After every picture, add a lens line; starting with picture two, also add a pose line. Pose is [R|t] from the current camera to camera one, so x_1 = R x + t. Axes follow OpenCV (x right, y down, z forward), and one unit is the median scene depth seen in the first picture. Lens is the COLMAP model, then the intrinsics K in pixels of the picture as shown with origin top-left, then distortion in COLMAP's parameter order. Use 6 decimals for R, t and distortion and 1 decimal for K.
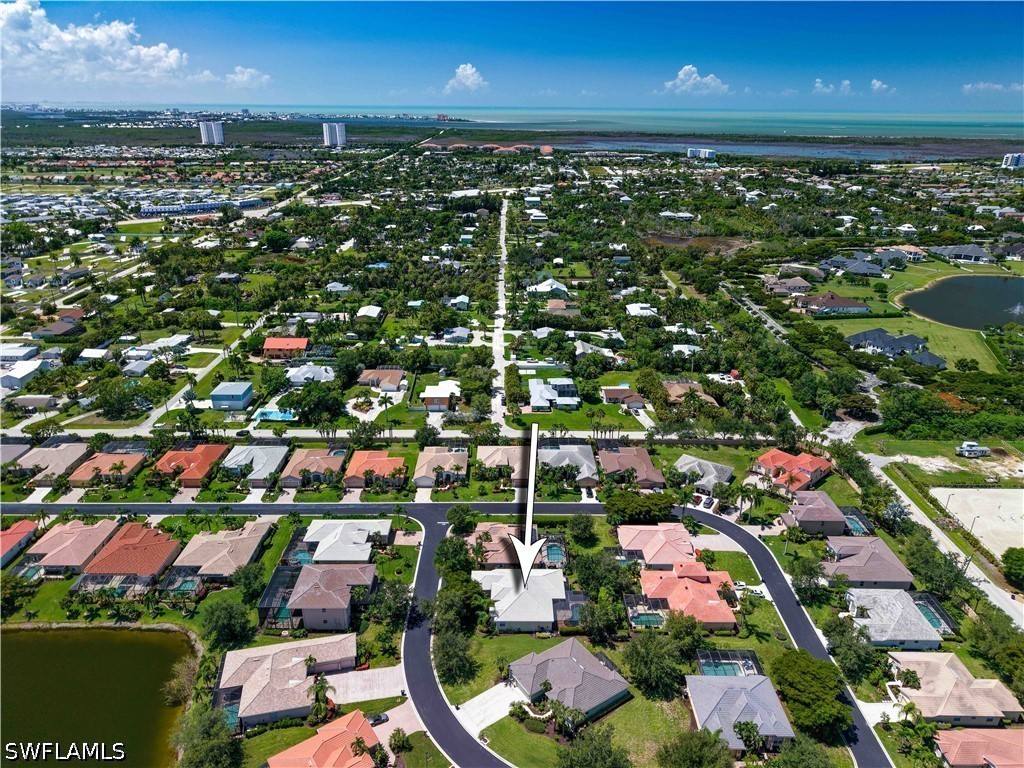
lens RADIAL K [[692.7, 0, 507.8], [0, 692.7, 389.2], [0, 0, 1]] dist [0.010638, 0.003443]
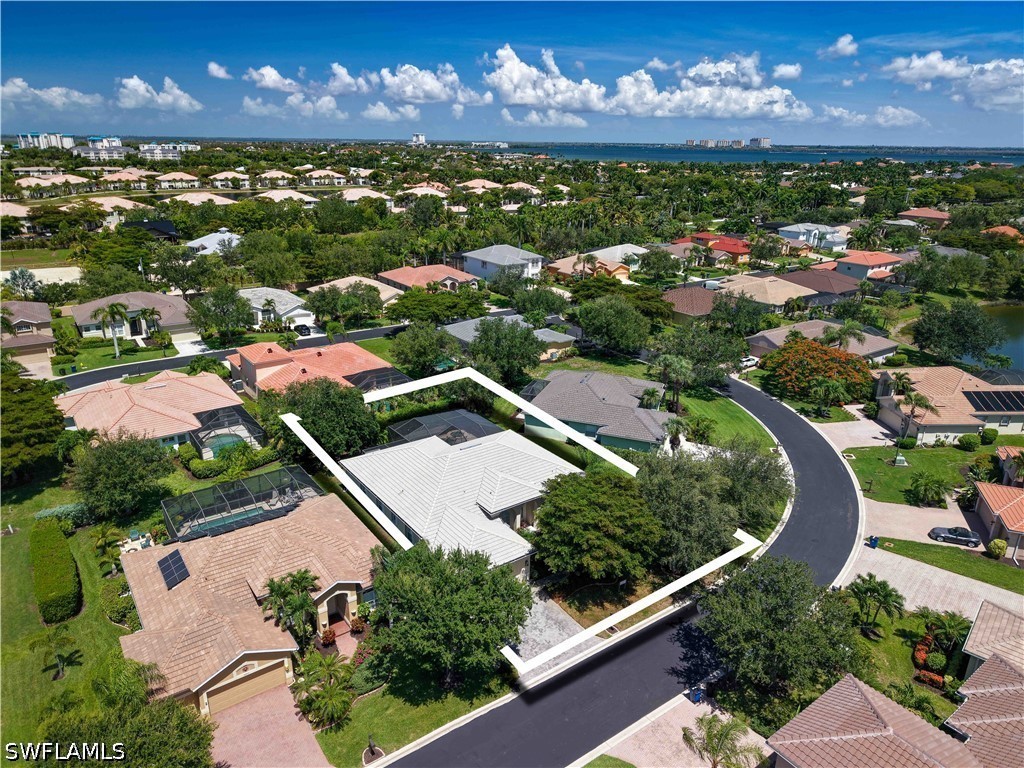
lens RADIAL K [[692.7, 0, 507.8], [0, 692.7, 389.2], [0, 0, 1]] dist [0.010638, 0.003443]
pose [[-0.584769, -0.292850, 0.756494, -0.292551], [0.252766, 0.820355, 0.512959, 0.067748], [-0.770814, 0.491179, -0.405696, 1.195018]]
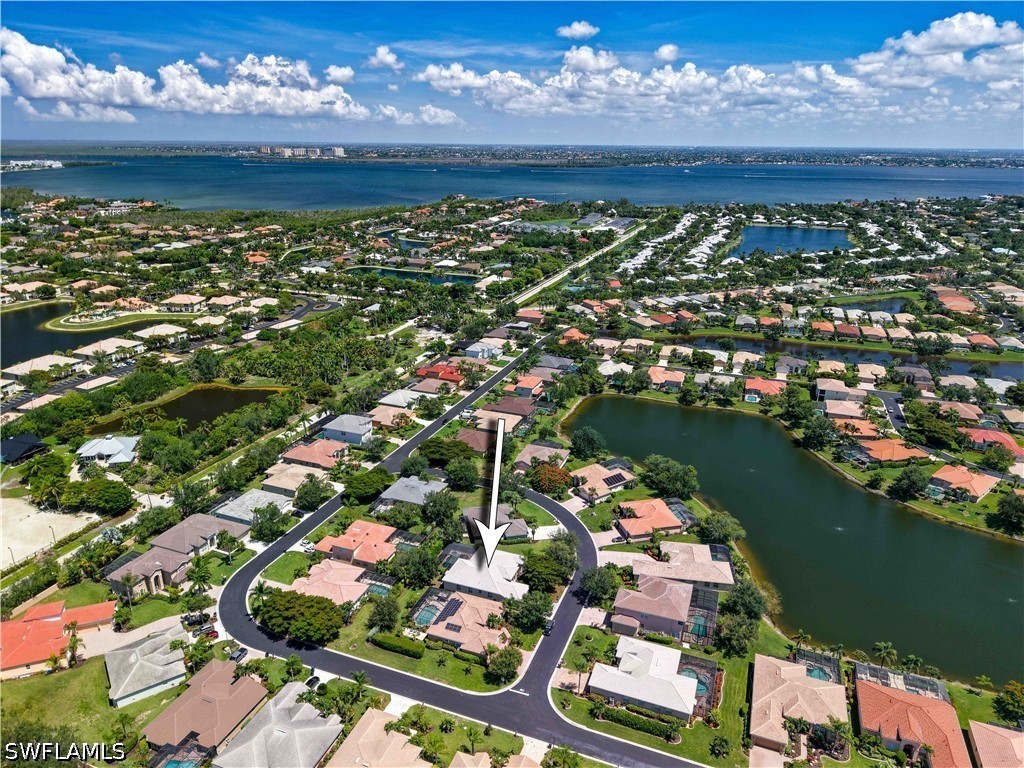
lens RADIAL K [[692.7, 0, 507.8], [0, 692.7, 389.2], [0, 0, 1]] dist [0.010638, 0.003443]
pose [[-0.934132, -0.137859, 0.329230, -0.371811], [0.108824, 0.768479, 0.630554, -0.718905], [-0.339934, 0.624849, -0.702858, 1.734560]]
